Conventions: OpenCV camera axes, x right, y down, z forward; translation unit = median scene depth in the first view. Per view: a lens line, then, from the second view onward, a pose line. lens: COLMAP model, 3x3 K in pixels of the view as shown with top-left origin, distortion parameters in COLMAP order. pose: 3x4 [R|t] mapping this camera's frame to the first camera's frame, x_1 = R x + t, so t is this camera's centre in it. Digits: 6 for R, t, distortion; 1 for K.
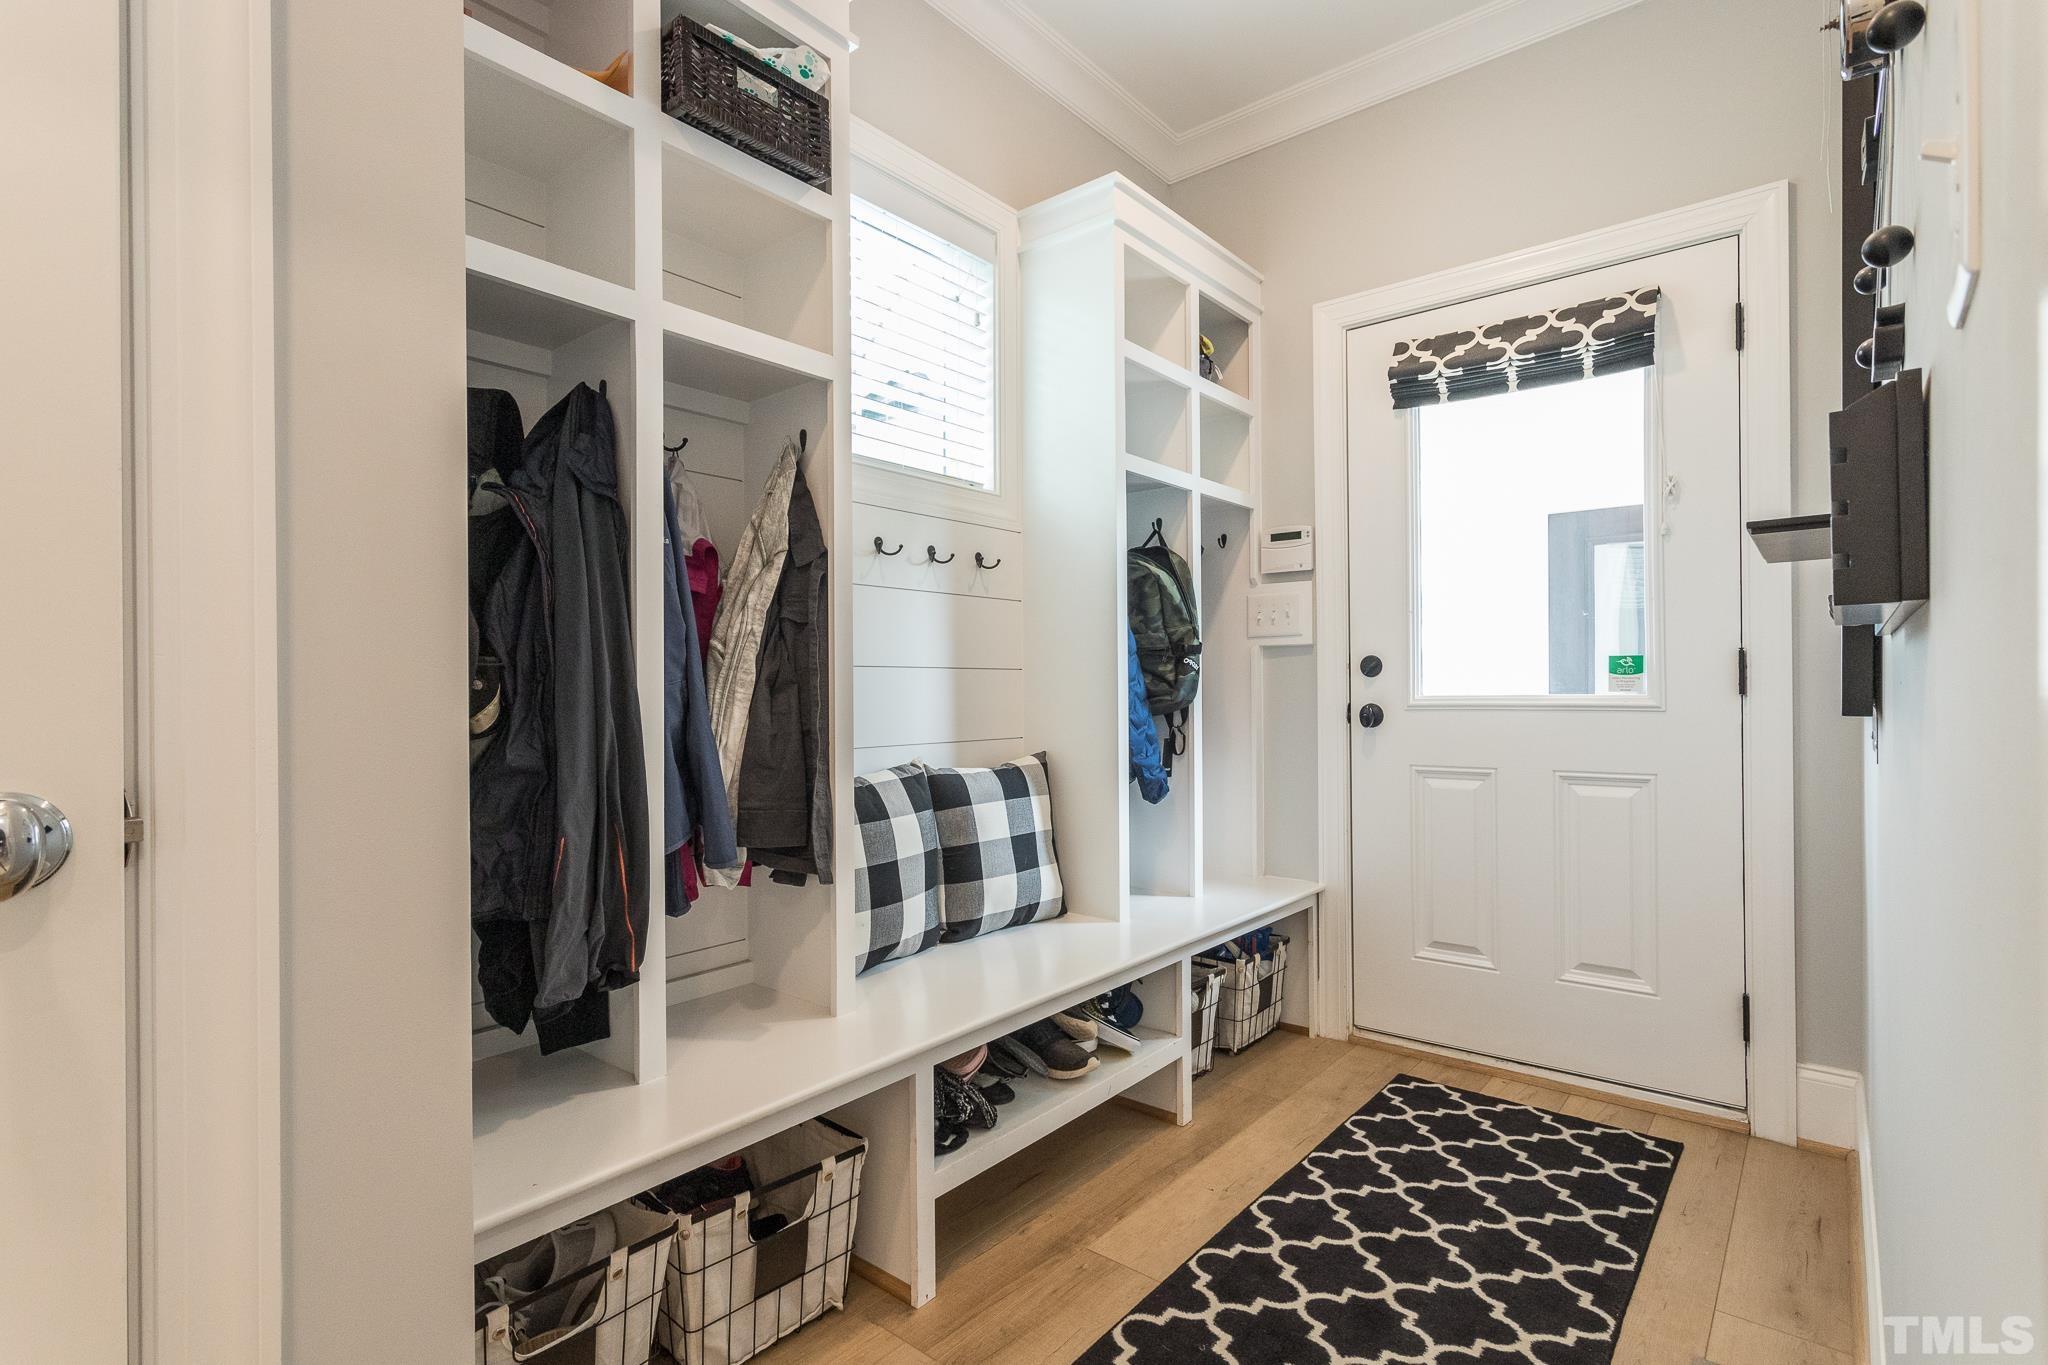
lens RADIAL K [[980.4, 0, 1028.0], [0, 980.4, 688.1], [0, 0, 1]] dist [-0.003144, -0.000608]
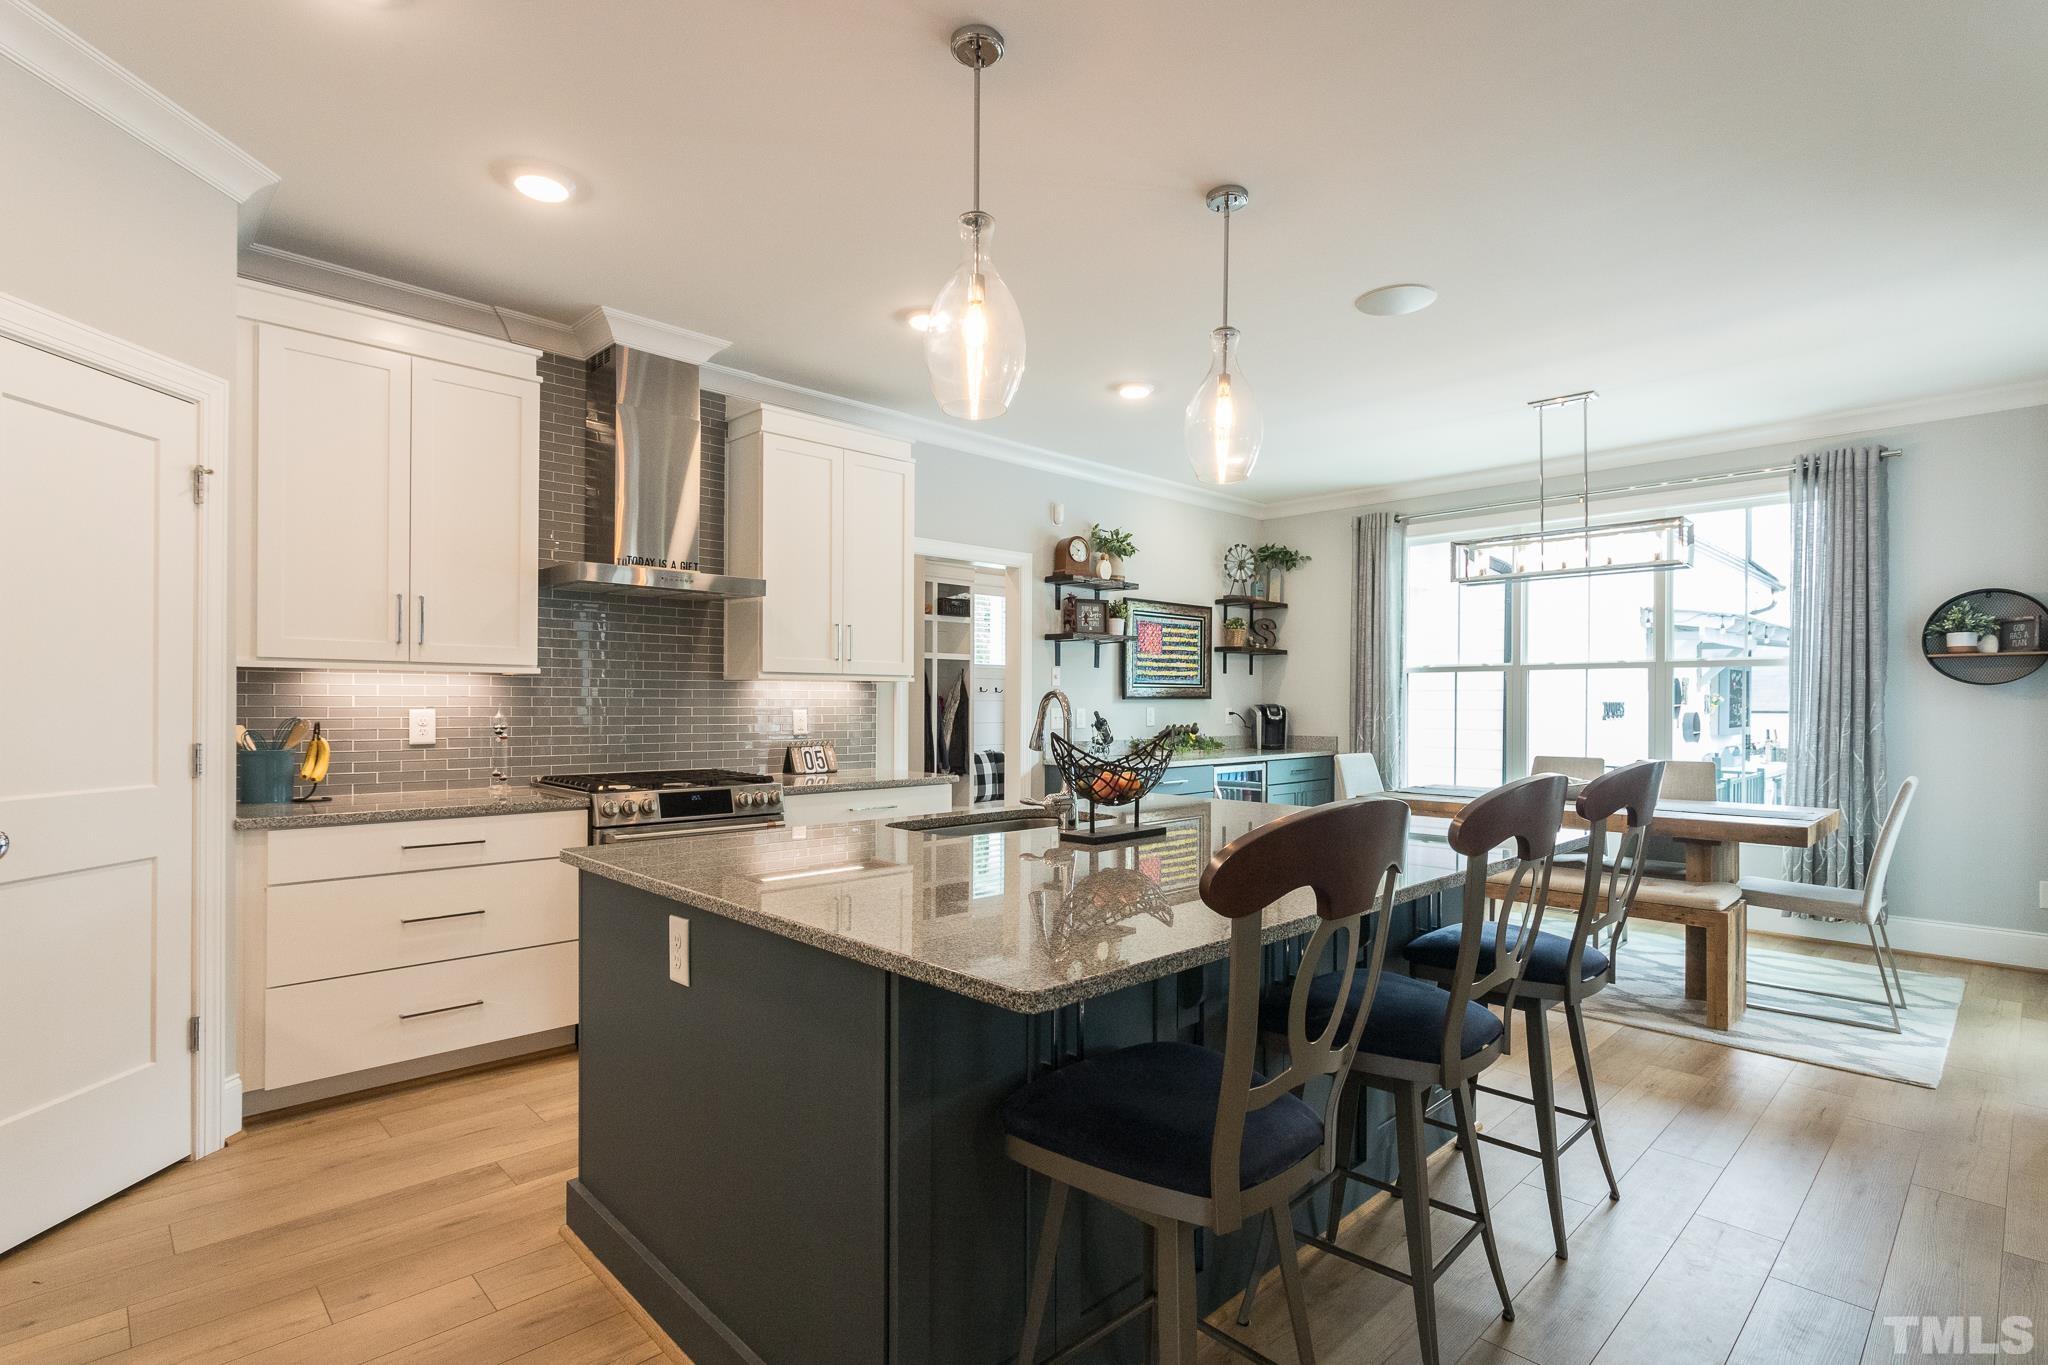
lens RADIAL K [[980.4, 0, 1022.0], [0, 980.4, 694.4], [0, 0, 1]] dist [-0.003144, -0.000608]
pose [[0.993613, 0.011872, -0.112219, 0.454419], [-0.012215, 0.999923, -0.002373, -0.135688], [0.112182, 0.003728, 0.993681, -2.897821]]
